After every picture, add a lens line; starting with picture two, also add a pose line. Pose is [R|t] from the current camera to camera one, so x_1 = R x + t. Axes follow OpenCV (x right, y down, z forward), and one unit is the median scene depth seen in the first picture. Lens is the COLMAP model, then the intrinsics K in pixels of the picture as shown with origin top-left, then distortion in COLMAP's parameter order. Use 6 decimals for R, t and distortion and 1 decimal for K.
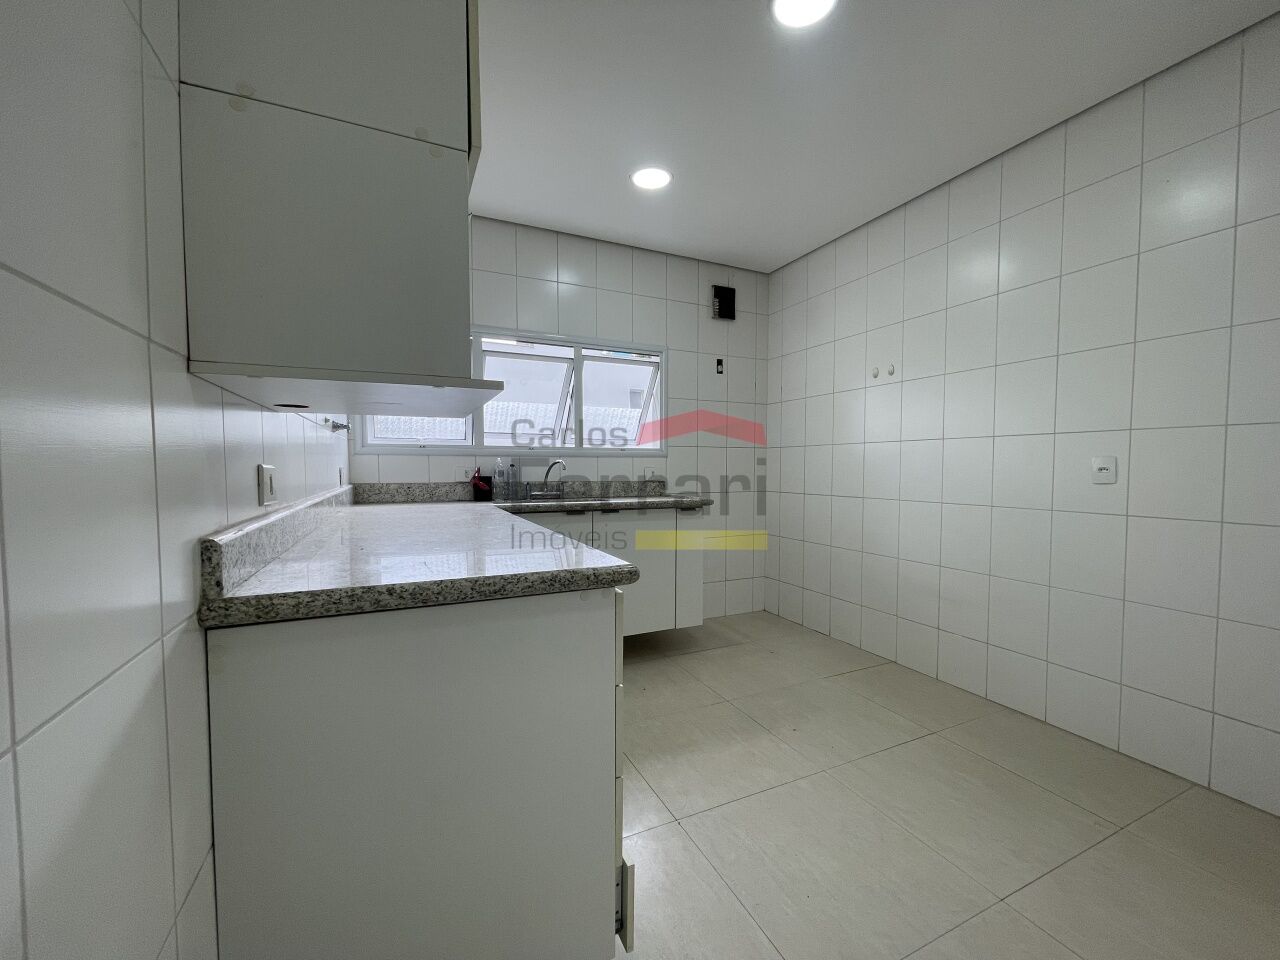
lens RADIAL K [[519.4, 0, 641.9], [0, 519.4, 483.1], [0, 0, 1]] dist [-0.005124, 0.002705]
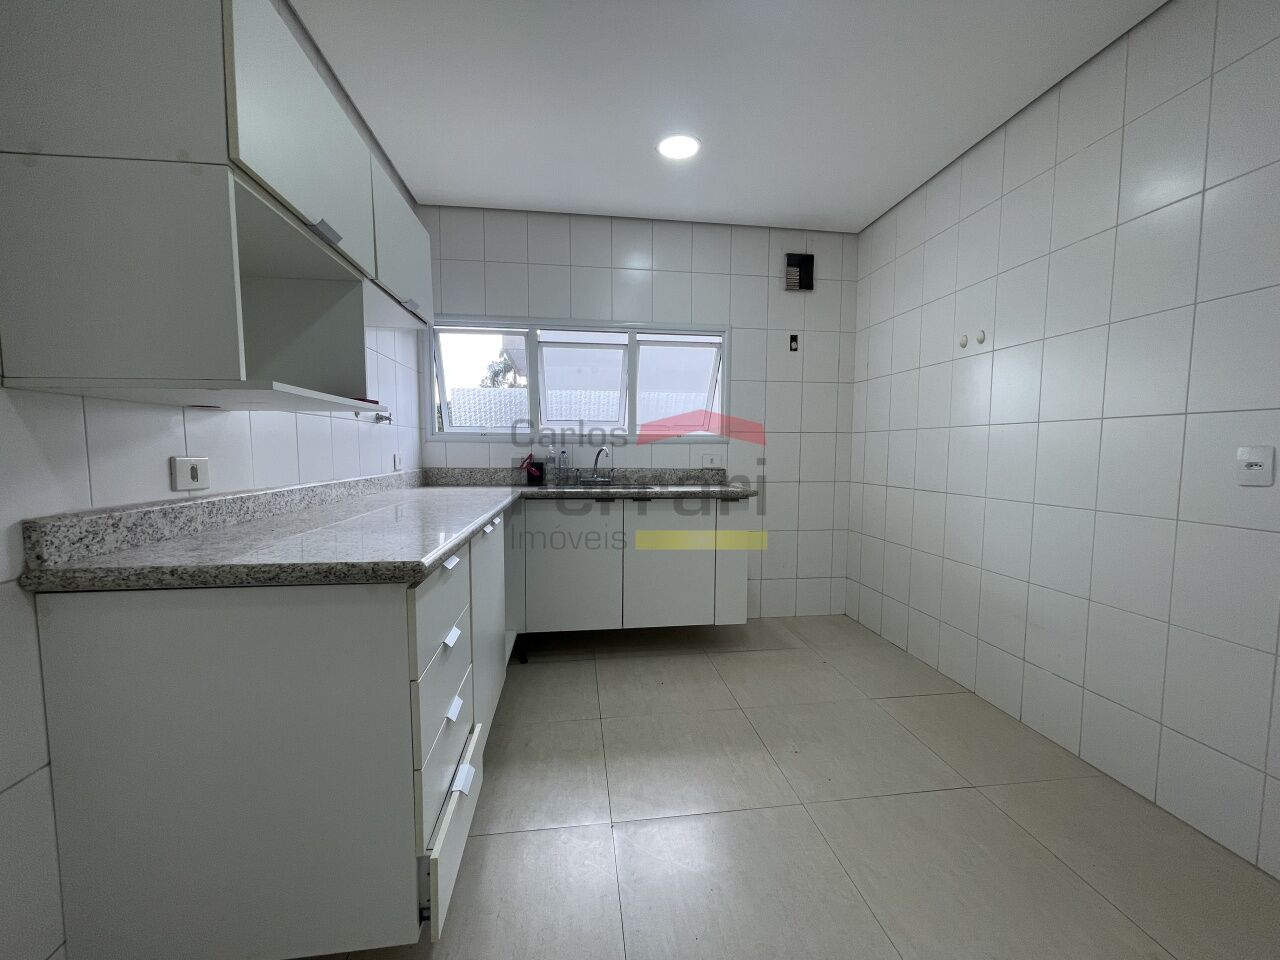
lens RADIAL K [[519.4, 0, 644.6], [0, 519.4, 482.7], [0, 0, 1]] dist [-0.005124, 0.002705]
pose [[0.954163, 0.022696, -0.298424, 0.225730], [-0.013256, 0.999347, 0.033617, -0.010606], [0.298993, -0.028120, 0.953841, 0.063162]]
